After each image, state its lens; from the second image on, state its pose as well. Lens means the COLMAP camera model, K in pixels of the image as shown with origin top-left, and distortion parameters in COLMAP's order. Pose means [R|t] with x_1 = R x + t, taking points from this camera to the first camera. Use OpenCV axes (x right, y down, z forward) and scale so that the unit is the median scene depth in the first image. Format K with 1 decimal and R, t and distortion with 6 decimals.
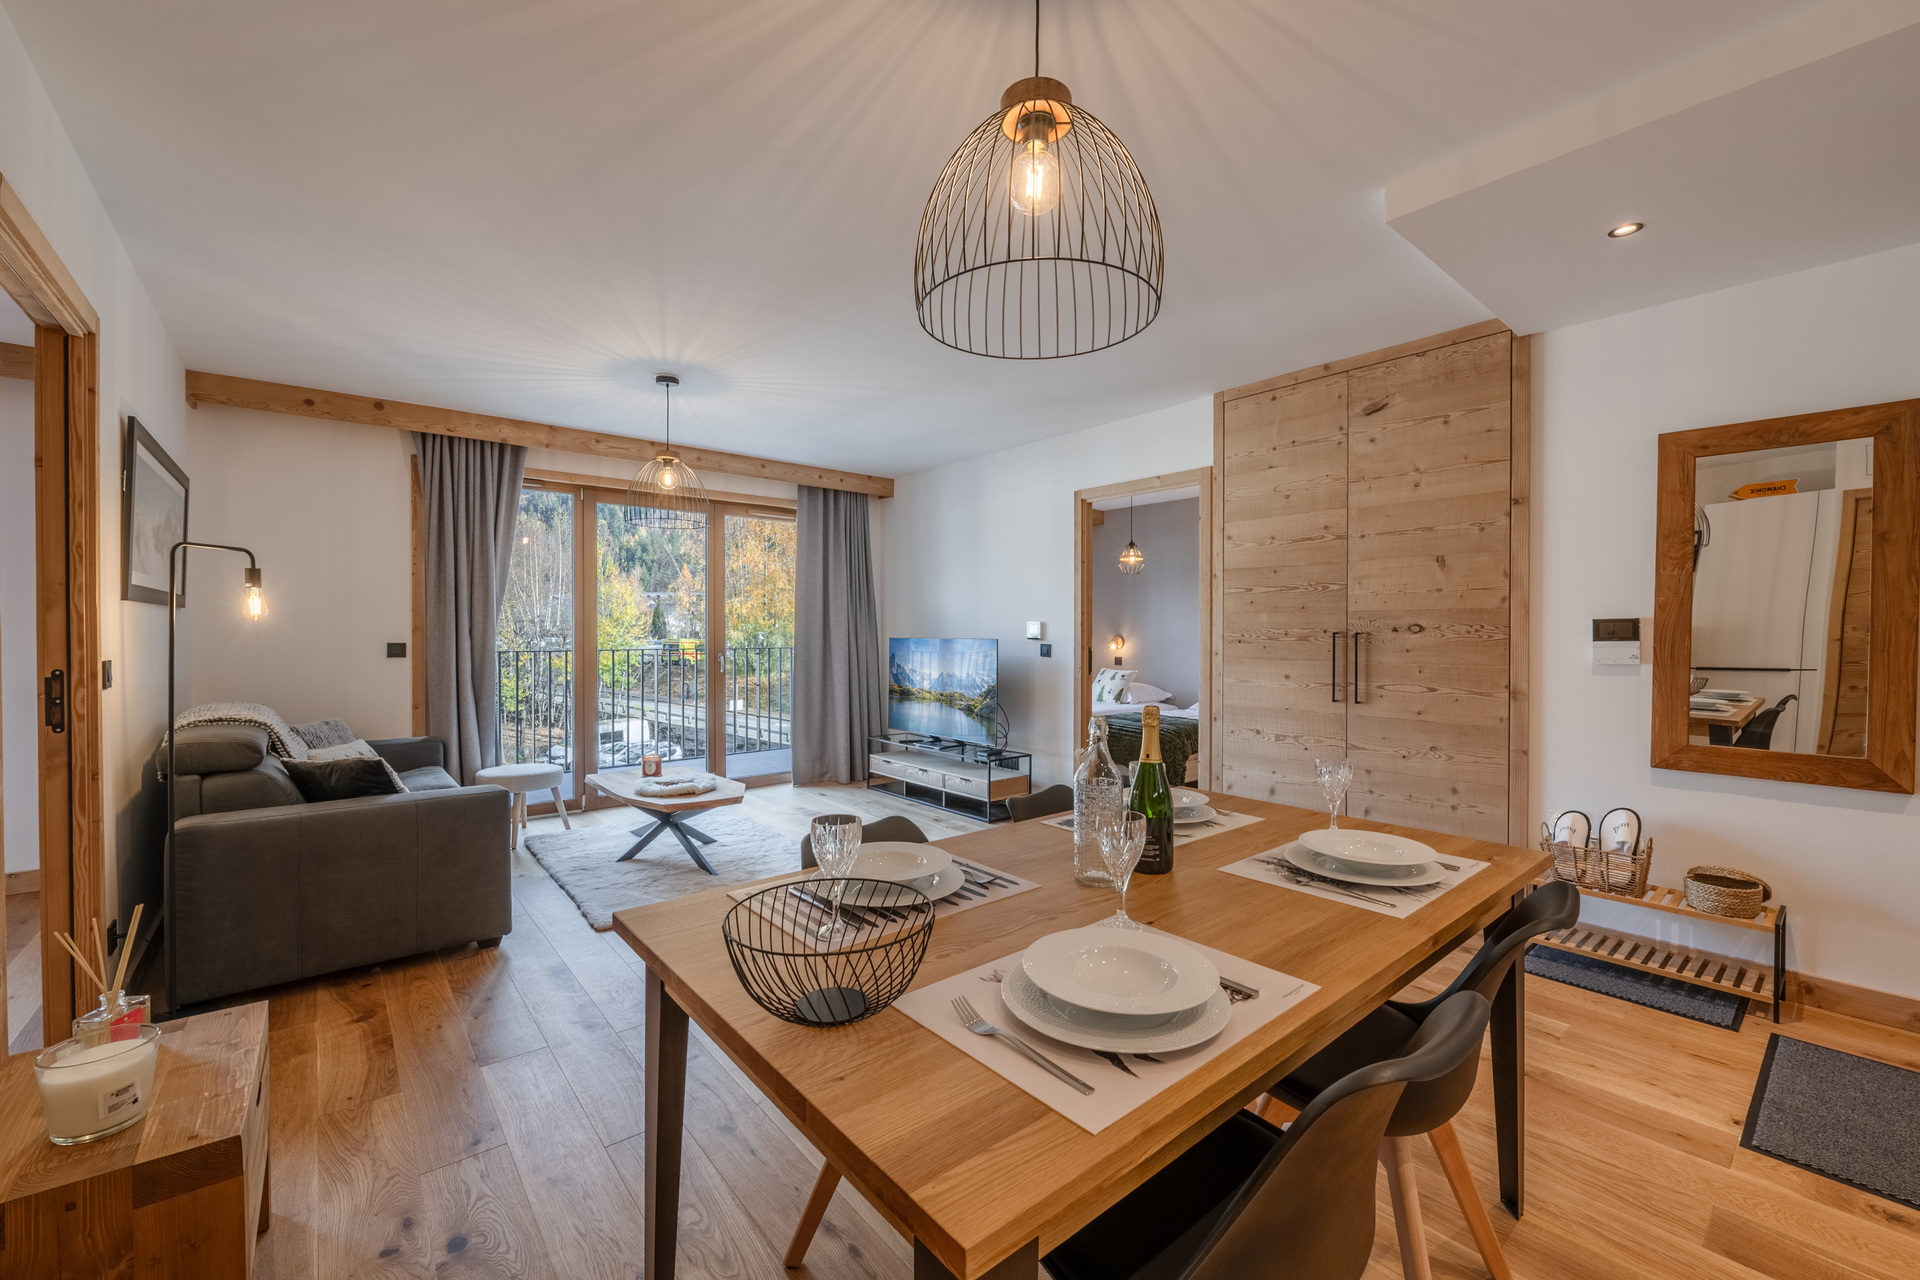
lens RADIAL K [[774.2, 0, 968.0], [0, 774.2, 631.8], [0, 0, 1]] dist [-0.002961, -0.001064]
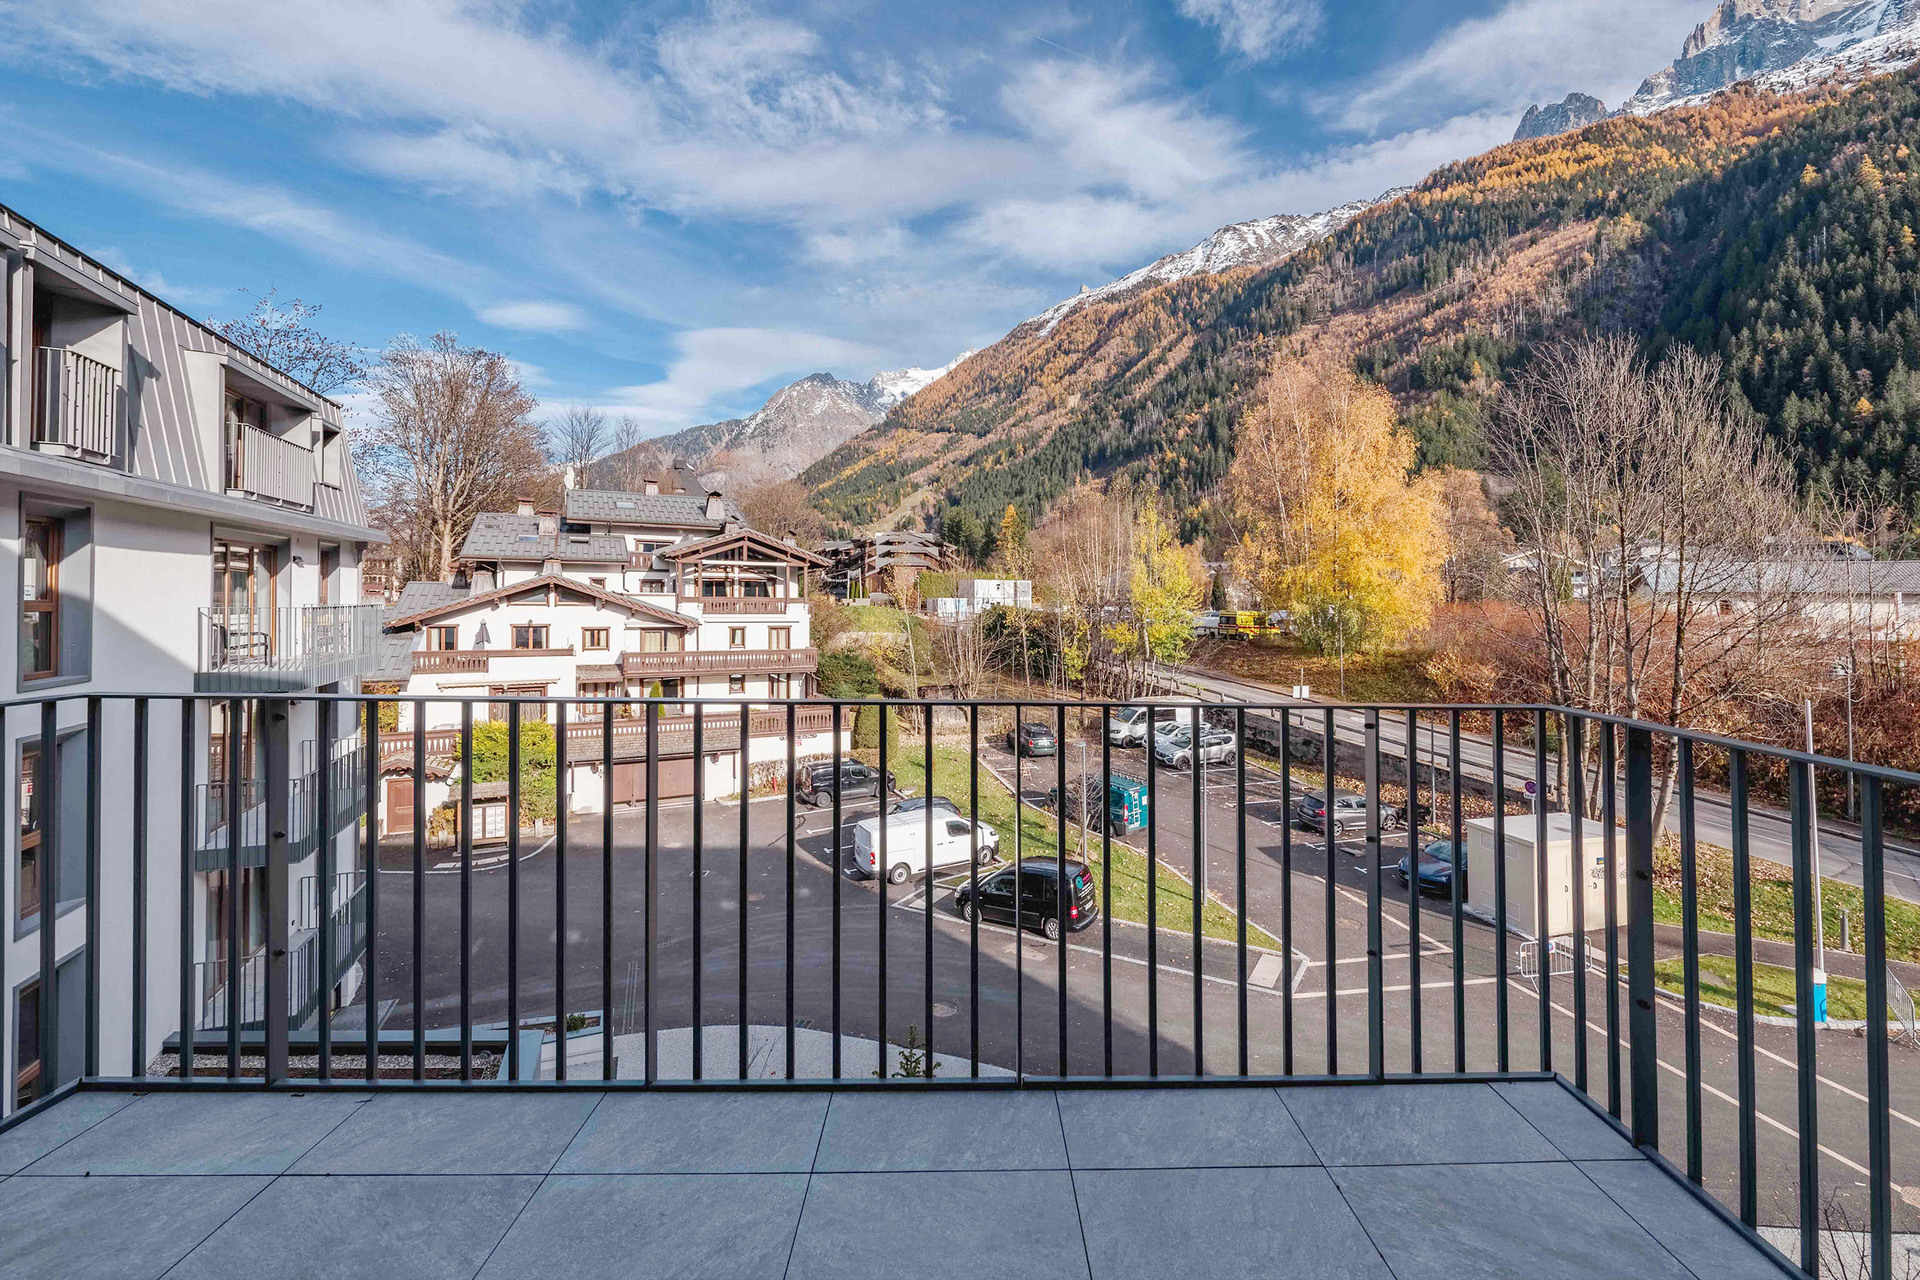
lens RADIAL K [[774.2, 0, 981.3], [0, 774.2, 602.6], [0, 0, 1]] dist [-0.002961, -0.001064]
pose [[0.777897, 0.010418, -0.628306, -0.323039], [-0.009015, 0.999945, 0.005418, -0.022940], [0.628328, 0.001449, 0.777947, 0.913459]]
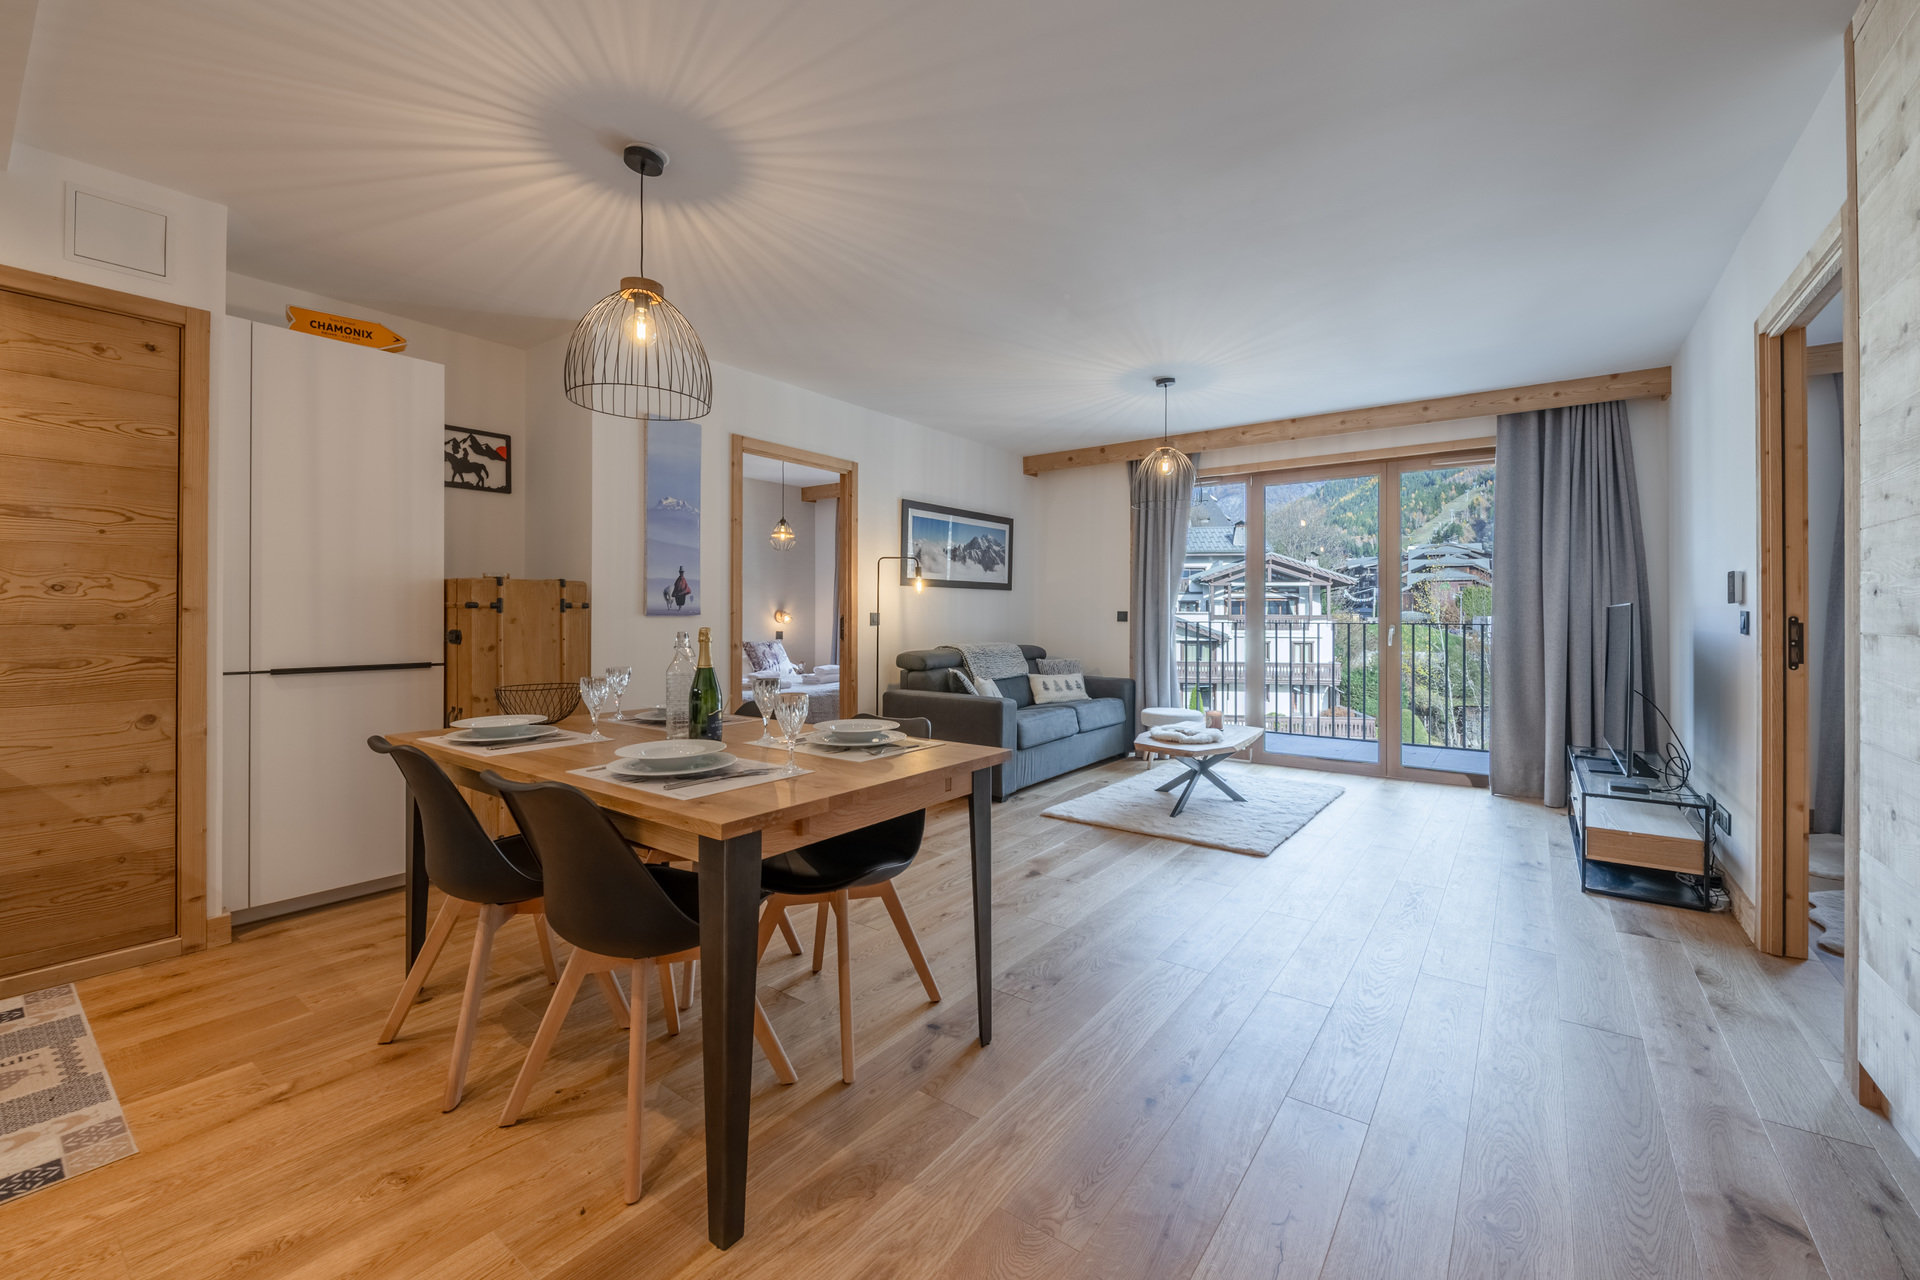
lens RADIAL K [[774.2, 0, 967.2], [0, 774.2, 610.3], [0, 0, 1]] dist [-0.002961, -0.001064]
pose [[0.232162, -0.008800, -0.972637, 0.433801], [-0.001684, 0.999954, -0.009449, 0.019443], [0.972676, 0.003832, 0.232137, 0.286457]]
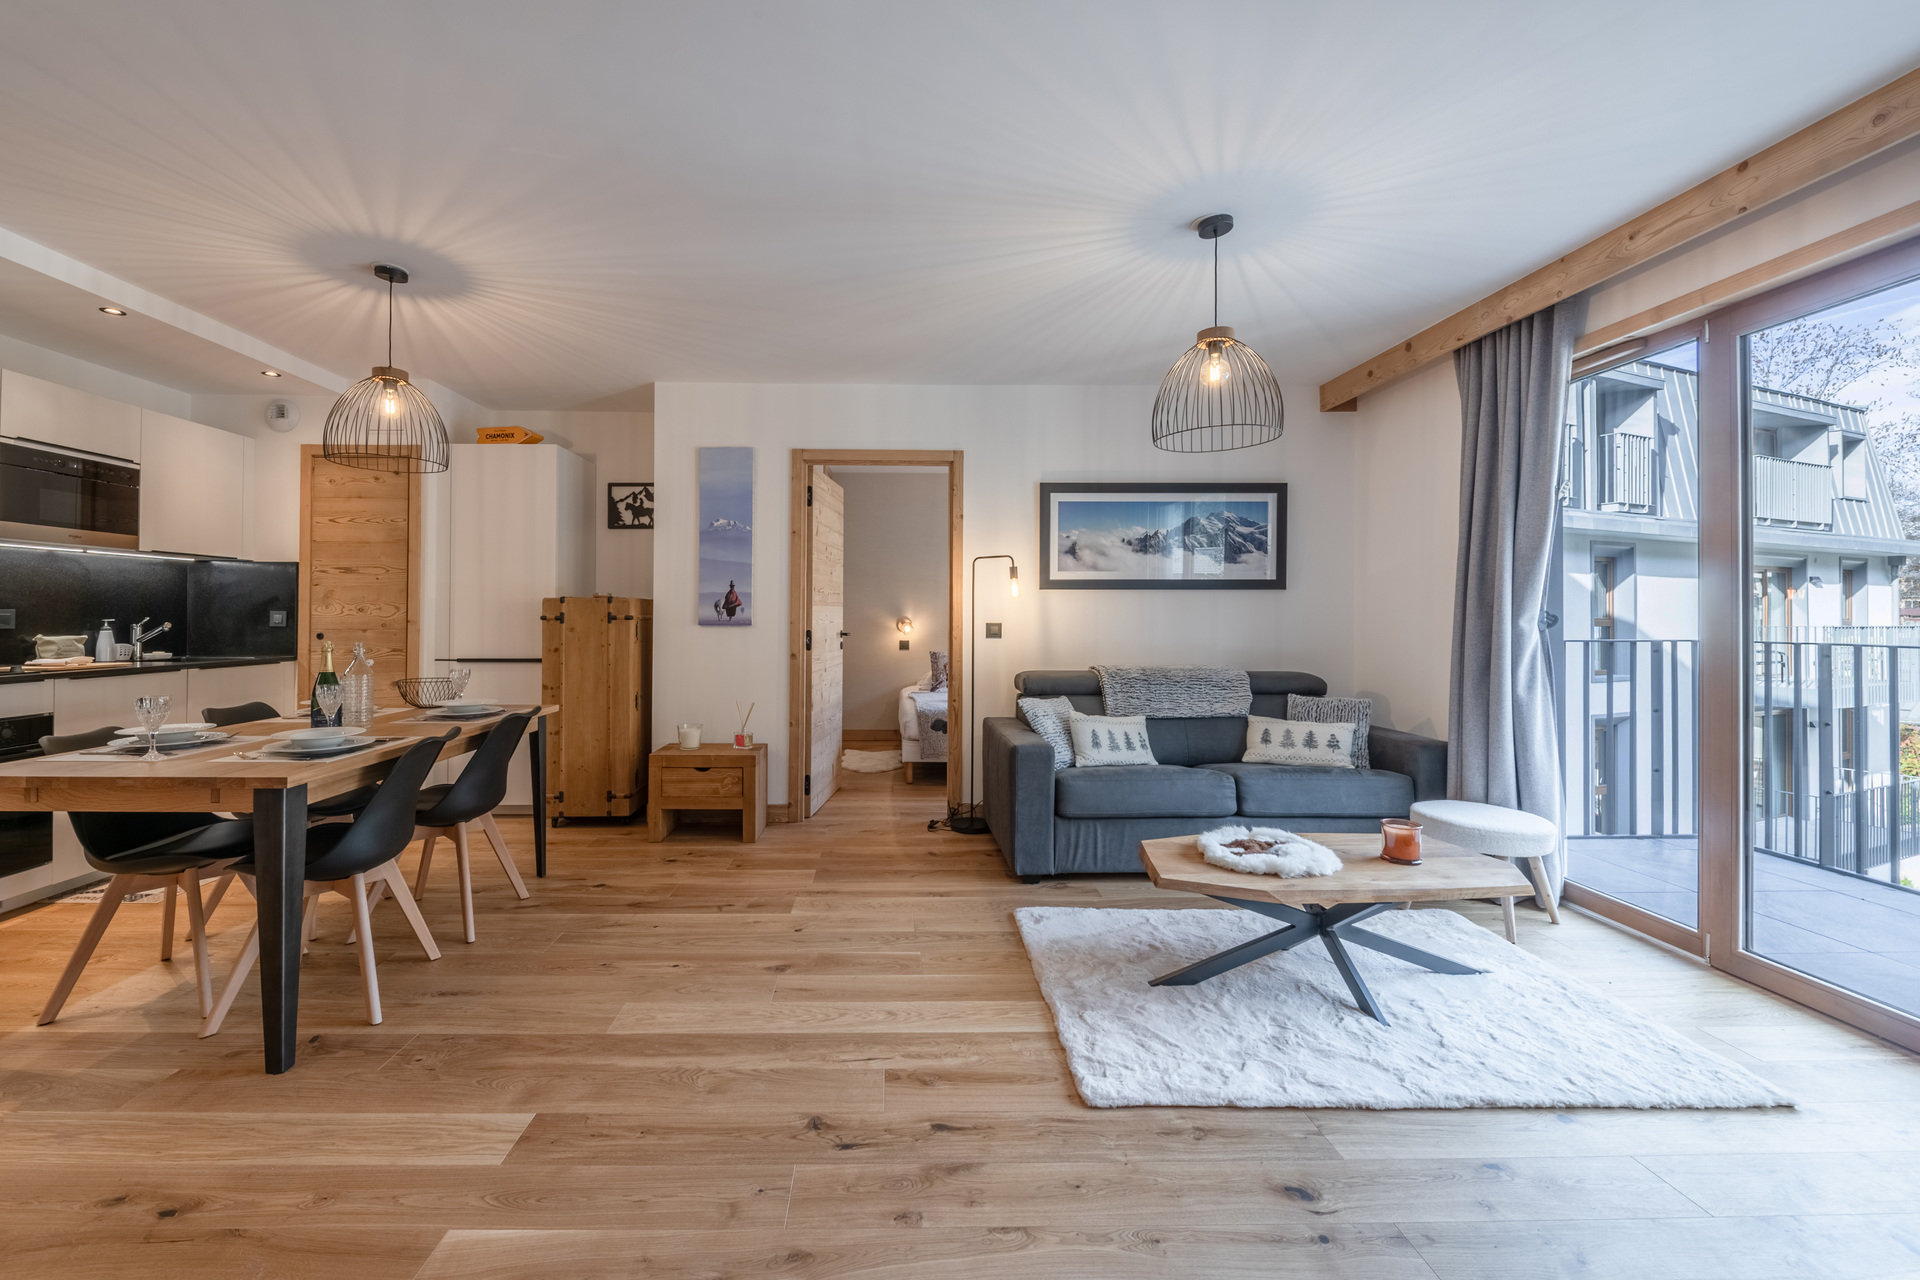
lens RADIAL K [[774.2, 0, 886.3], [0, 774.2, 610.1], [0, 0, 1]] dist [-0.002961, -0.001064]
pose [[-0.646225, -0.010713, -0.763072, 0.190573], [-0.005383, 0.999941, -0.009481, 0.009474], [0.763128, -0.002019, -0.646244, 0.785999]]
